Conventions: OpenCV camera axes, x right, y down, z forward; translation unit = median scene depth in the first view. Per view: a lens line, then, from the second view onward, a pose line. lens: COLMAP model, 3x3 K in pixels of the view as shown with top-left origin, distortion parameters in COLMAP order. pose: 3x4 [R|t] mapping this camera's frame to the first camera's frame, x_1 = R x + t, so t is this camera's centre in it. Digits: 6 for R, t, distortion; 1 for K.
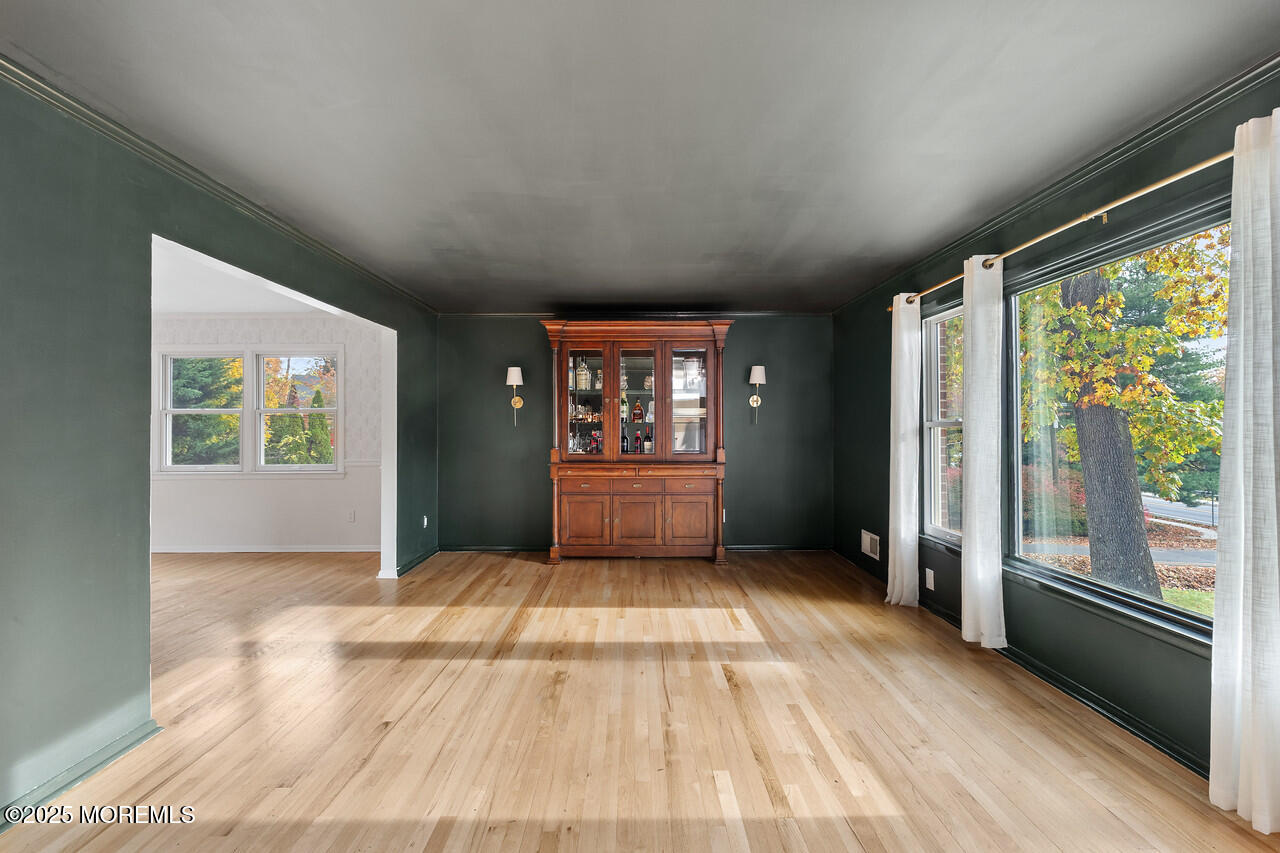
lens RADIAL K [[577.2, 0, 638.0], [0, 577.2, 424.5], [0, 0, 1]] dist [0.004911, -0.000229]
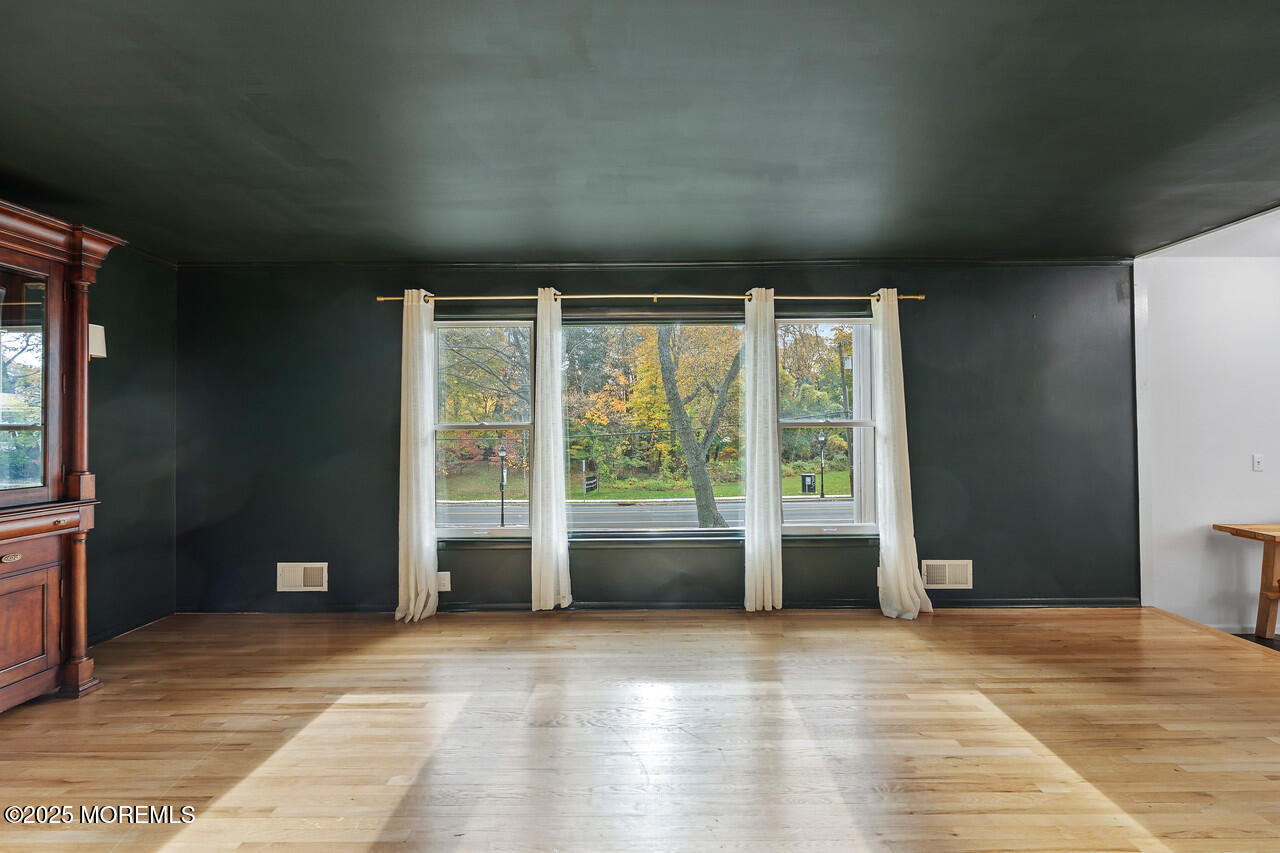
lens RADIAL K [[577.2, 0, 646.1], [0, 577.2, 428.1], [0, 0, 1]] dist [0.004911, -0.000229]
pose [[0.008685, 0.004843, 0.999951, -0.495130], [0.001494, 0.999987, -0.004857, 0.005460], [-0.999961, 0.001536, 0.008678, 0.627445]]
